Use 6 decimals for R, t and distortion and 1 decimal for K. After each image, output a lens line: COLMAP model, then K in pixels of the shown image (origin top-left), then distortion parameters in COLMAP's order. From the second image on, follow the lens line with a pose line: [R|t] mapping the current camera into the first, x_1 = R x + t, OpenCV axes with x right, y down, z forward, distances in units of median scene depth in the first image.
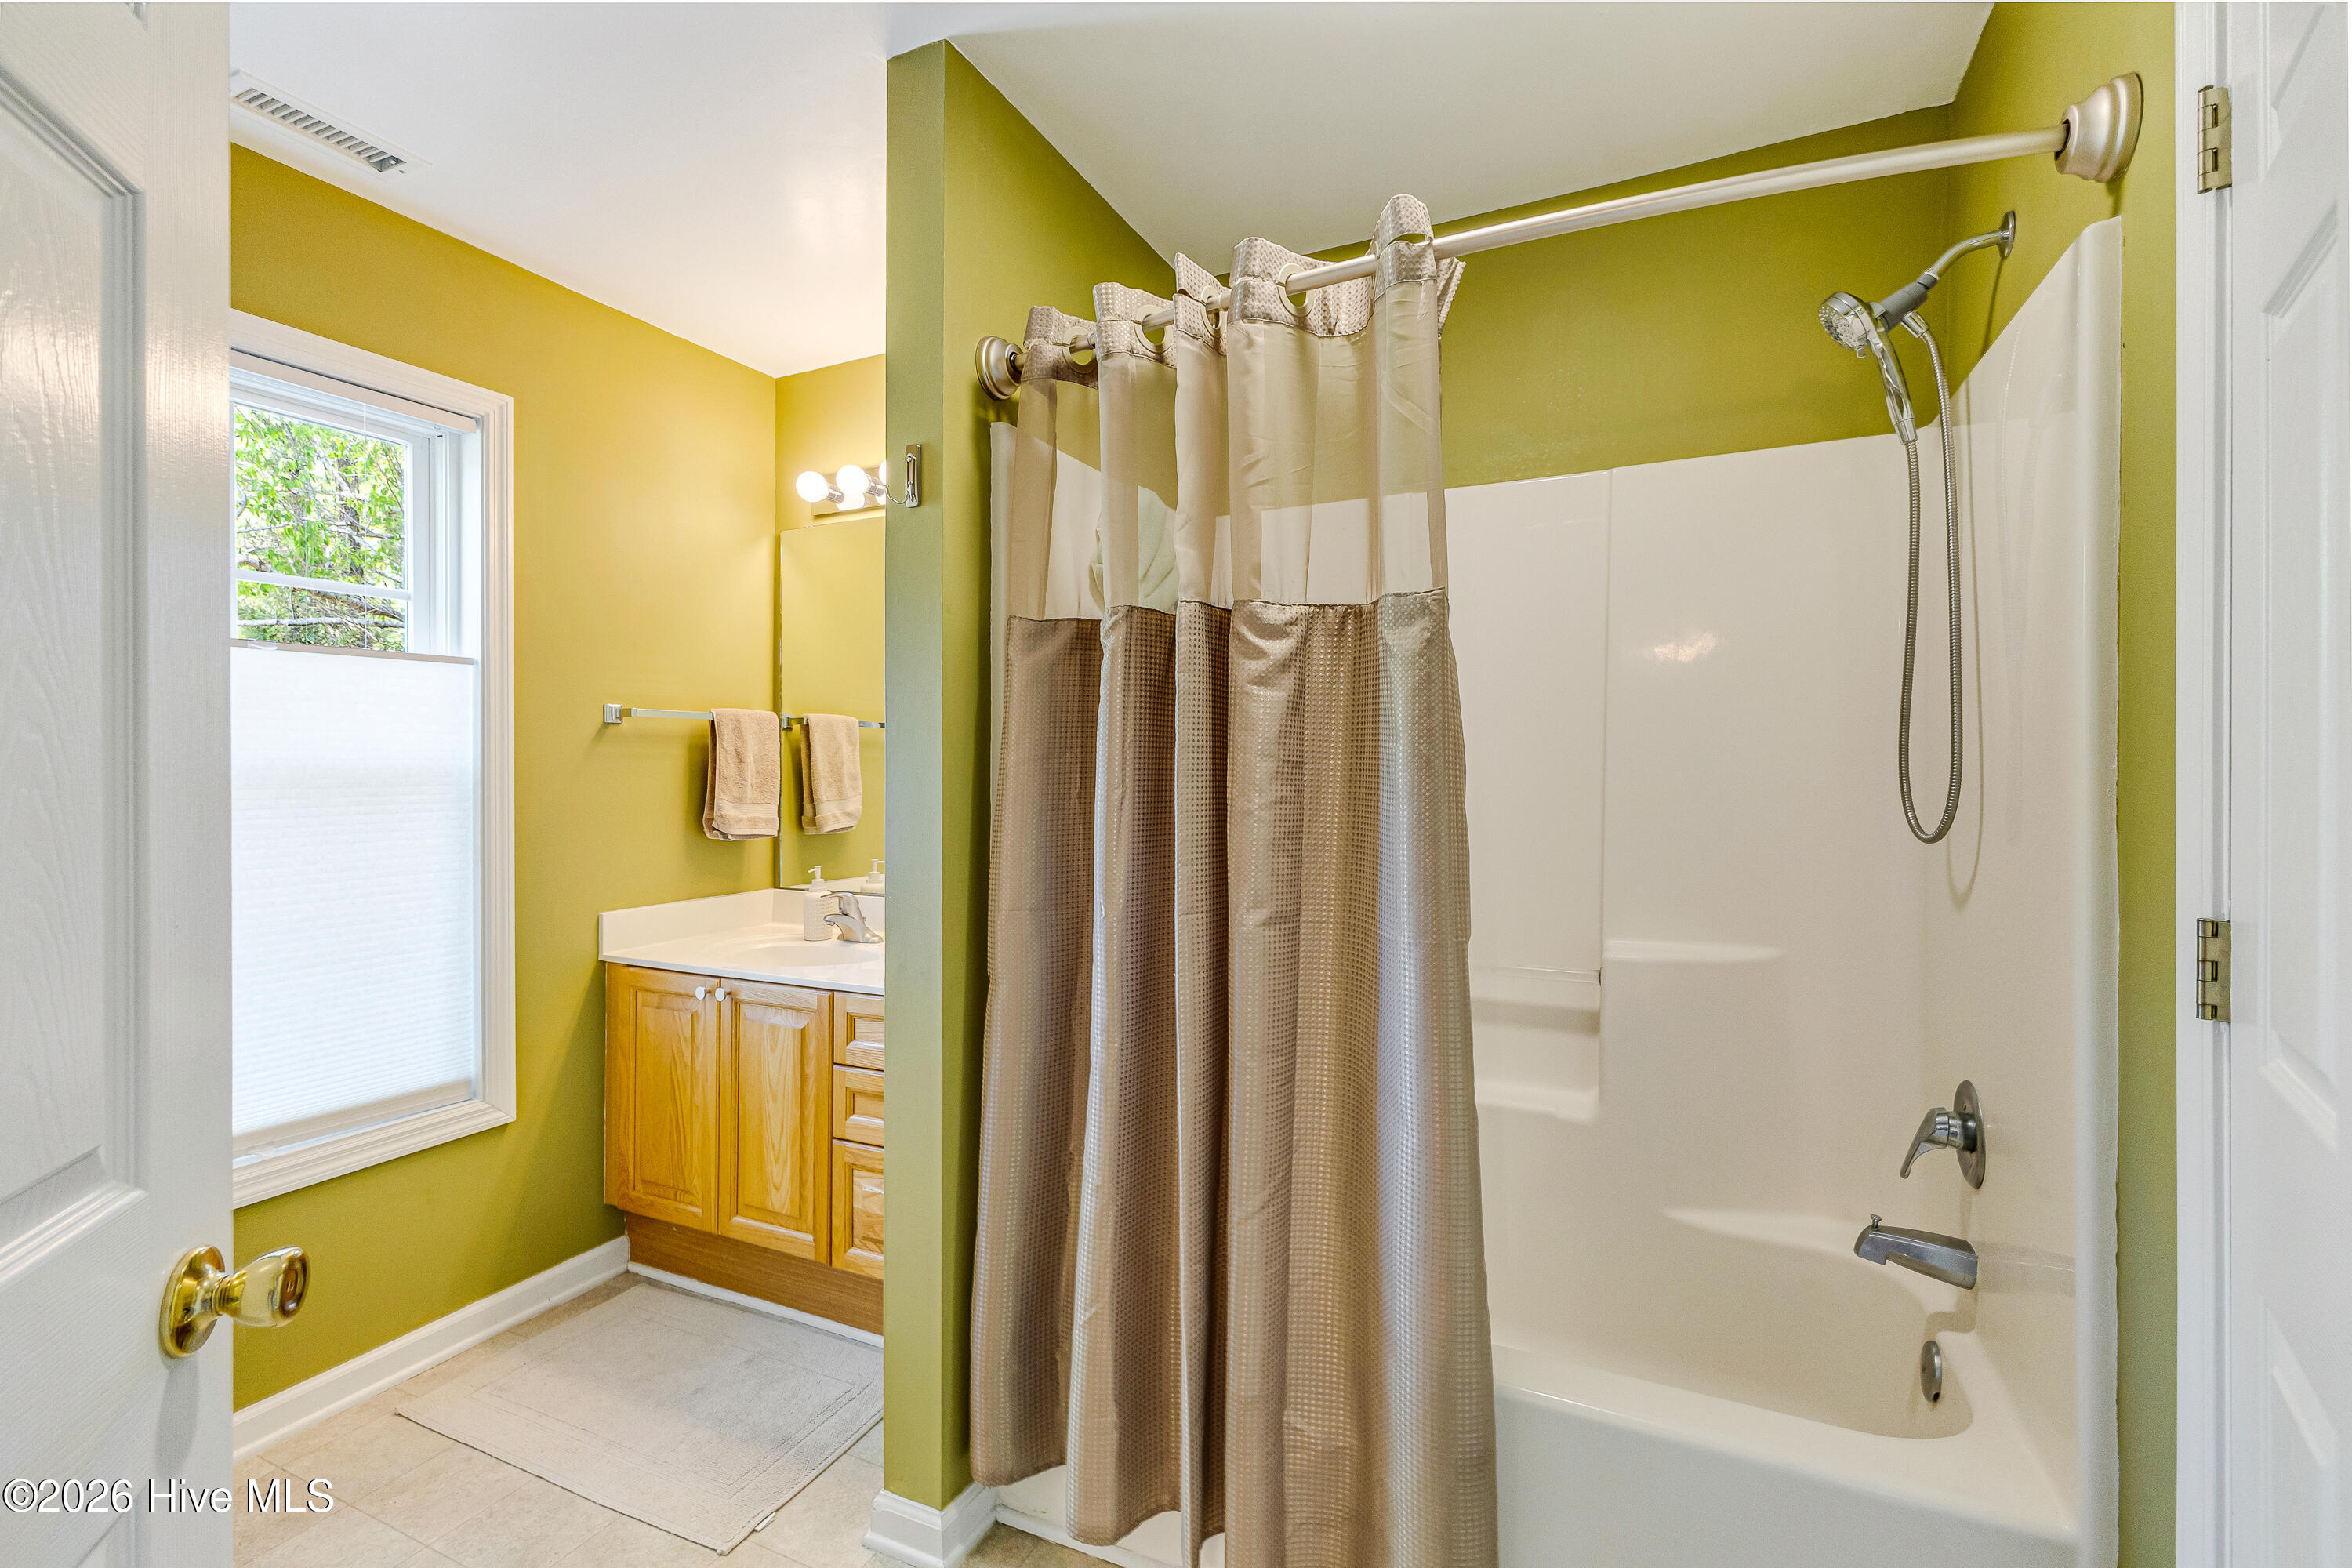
lens RADIAL K [[1030.4, 0, 1172.3], [0, 1030.4, 782.0], [0, 0, 1]] dist [0.014833, 0.000533]
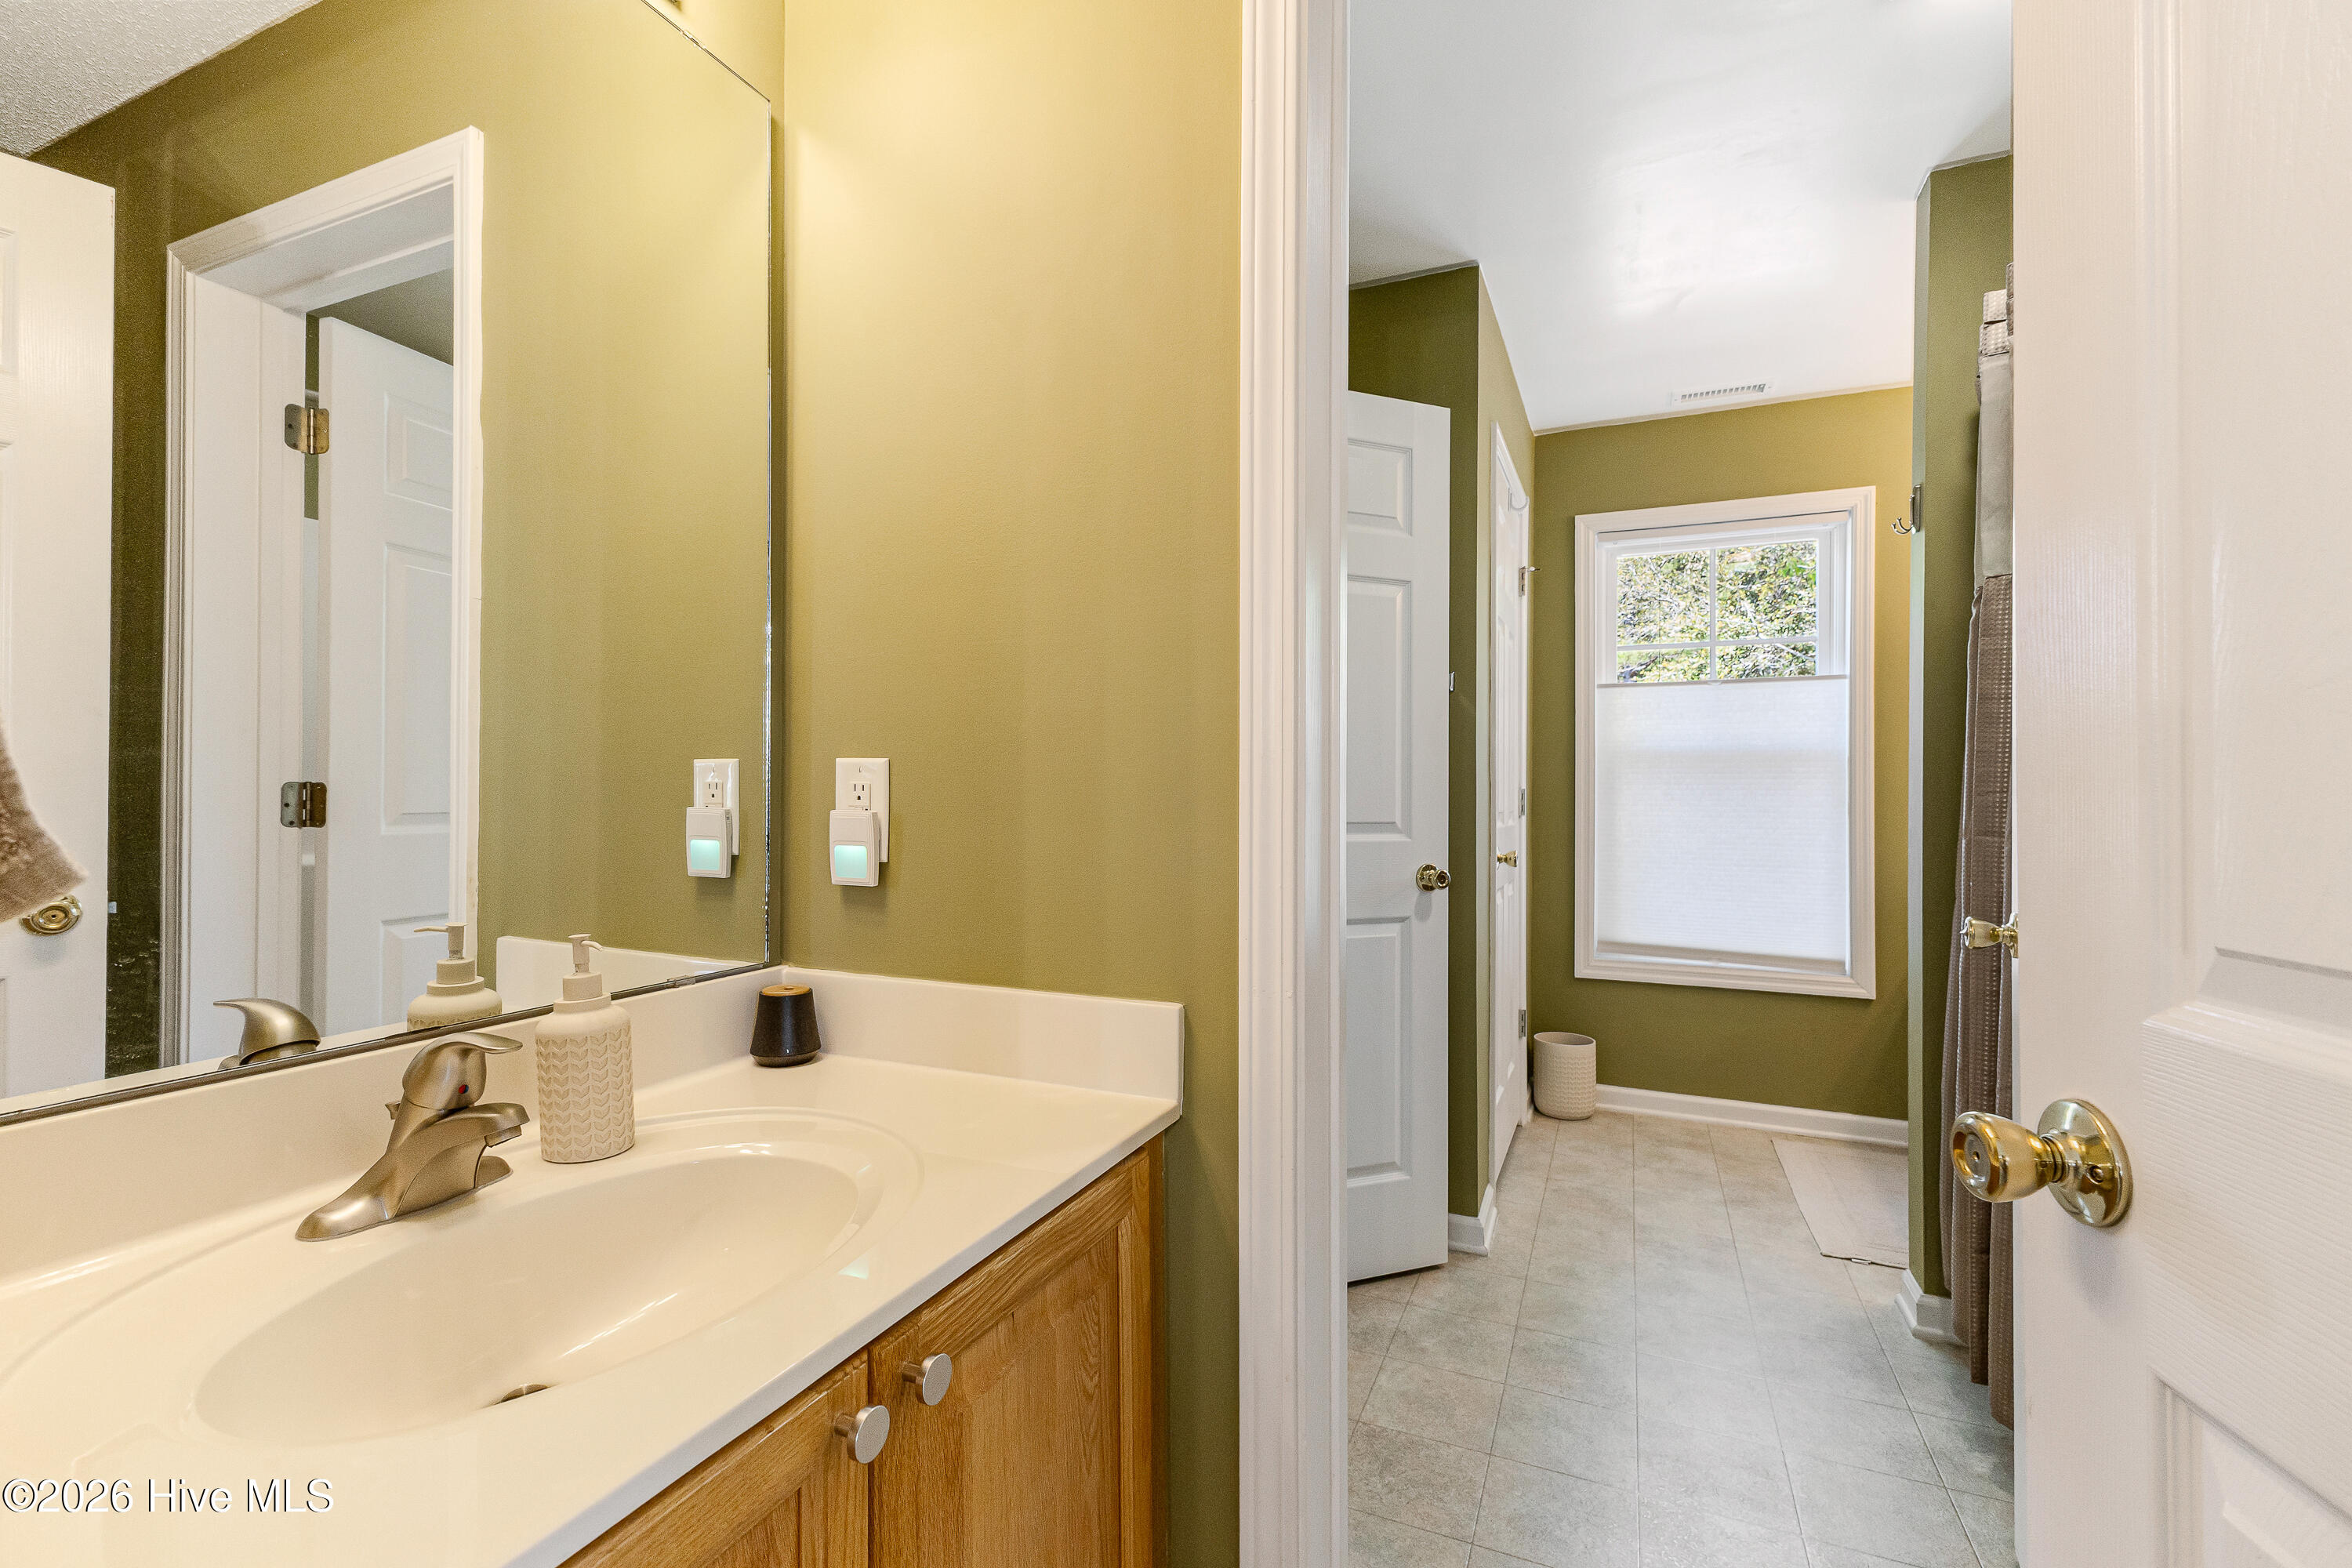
lens RADIAL K [[1030.4, 0, 1173.9], [0, 1030.4, 788.0], [0, 0, 1]] dist [0.014833, 0.000533]
pose [[0.032603, -0.002330, -0.999466, 0.771030], [-0.005196, 0.999983, -0.002500, 0.050053], [0.999455, 0.005275, 0.032591, 0.003605]]
